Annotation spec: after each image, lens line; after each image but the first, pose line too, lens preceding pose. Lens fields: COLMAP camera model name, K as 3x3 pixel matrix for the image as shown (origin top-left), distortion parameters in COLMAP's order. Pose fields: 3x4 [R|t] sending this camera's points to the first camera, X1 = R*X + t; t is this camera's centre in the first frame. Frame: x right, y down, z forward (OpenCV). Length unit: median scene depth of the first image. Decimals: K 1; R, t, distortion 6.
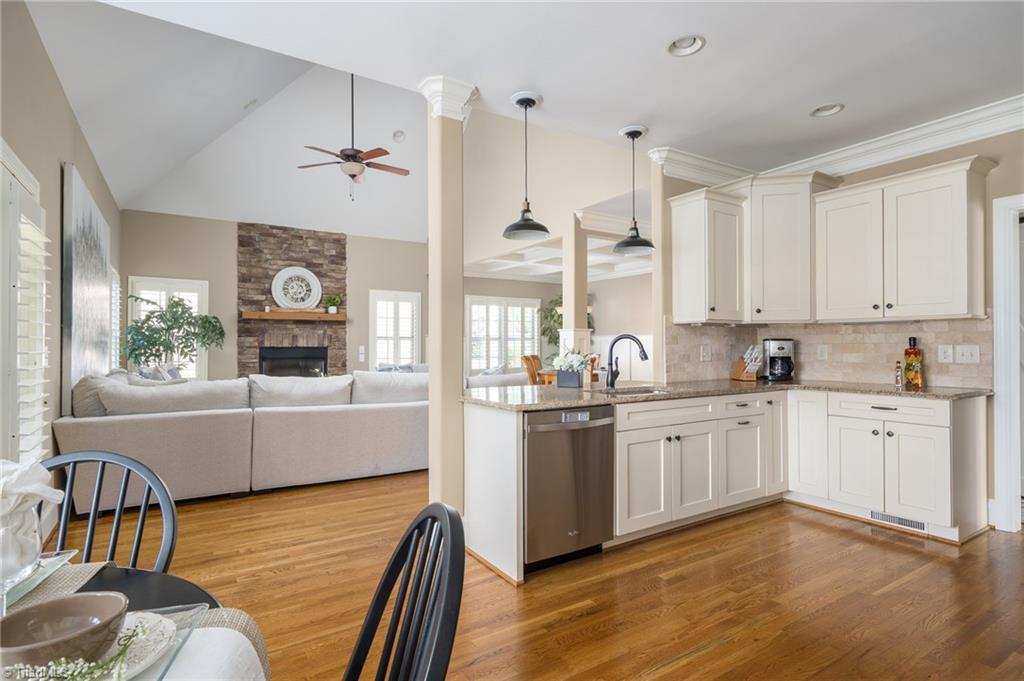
lens RADIAL K [[526.7, 0, 514.8], [0, 526.7, 339.7], [0, 0, 1]] dist [-0.000975, 0.002063]
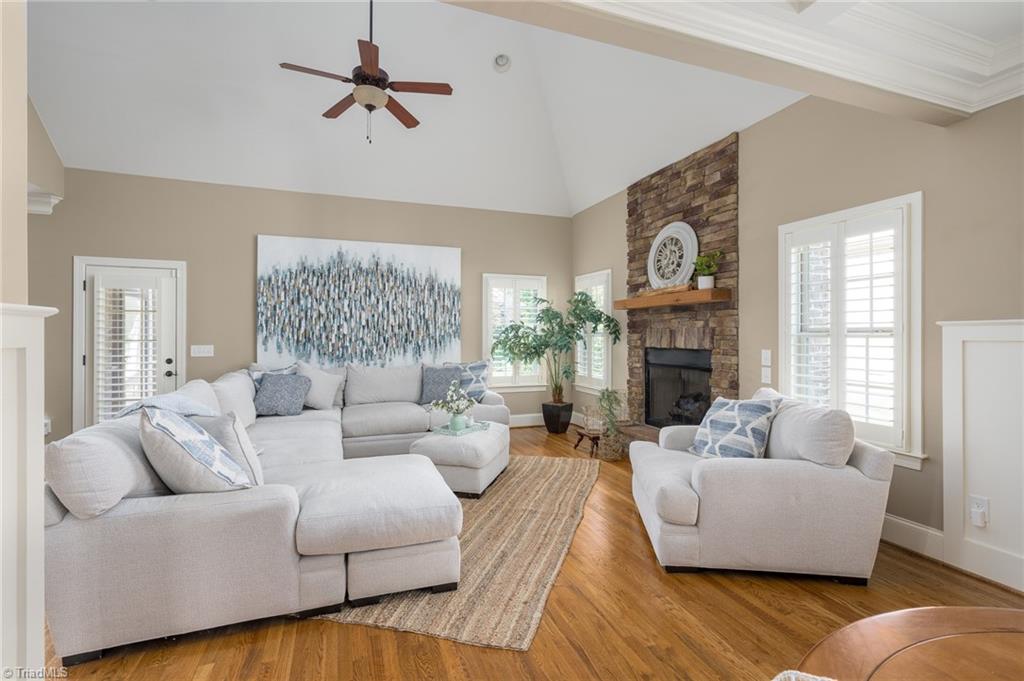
lens RADIAL K [[462.9, 0, 514.2], [0, 462.9, 332.0], [0, 0, 1]] dist [-0.004467, 0.002490]
pose [[-0.216802, -0.006198, -0.976196, 0.178273], [0.012418, 0.999881, -0.009106, -0.003398], [0.976137, -0.014097, -0.216699, 0.947252]]
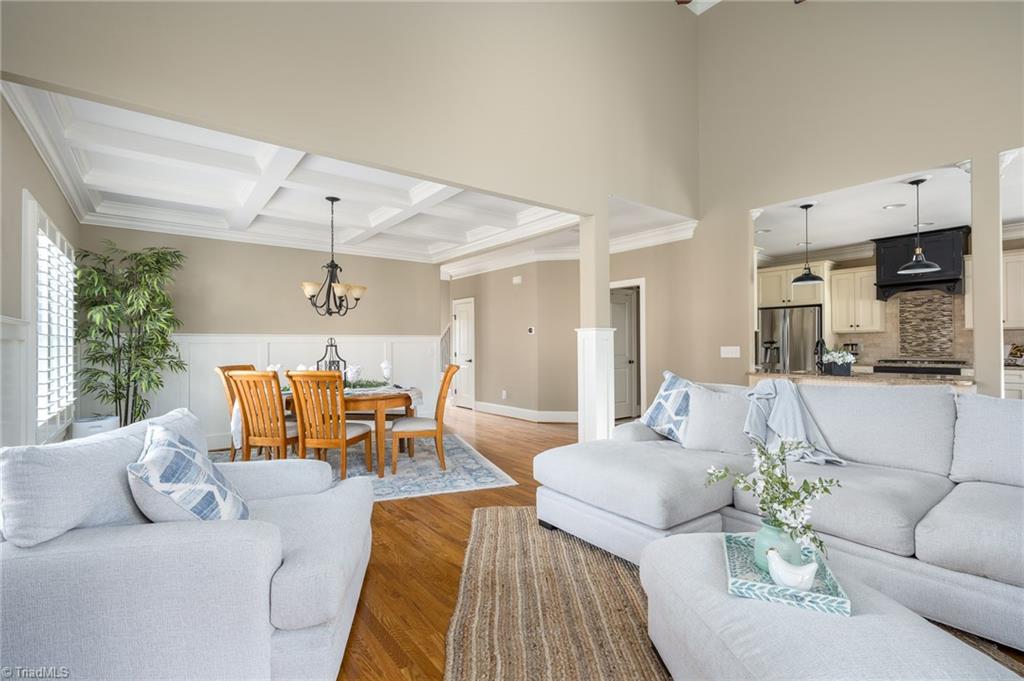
lens RADIAL K [[462.9, 0, 510.8], [0, 462.9, 342.4], [0, 0, 1]] dist [-0.004467, 0.002490]
pose [[-0.084786, 0.002504, 0.996396, -0.468404], [-0.004908, 0.999984, -0.002930, 0.003163], [-0.996387, -0.005139, -0.084772, 0.905185]]
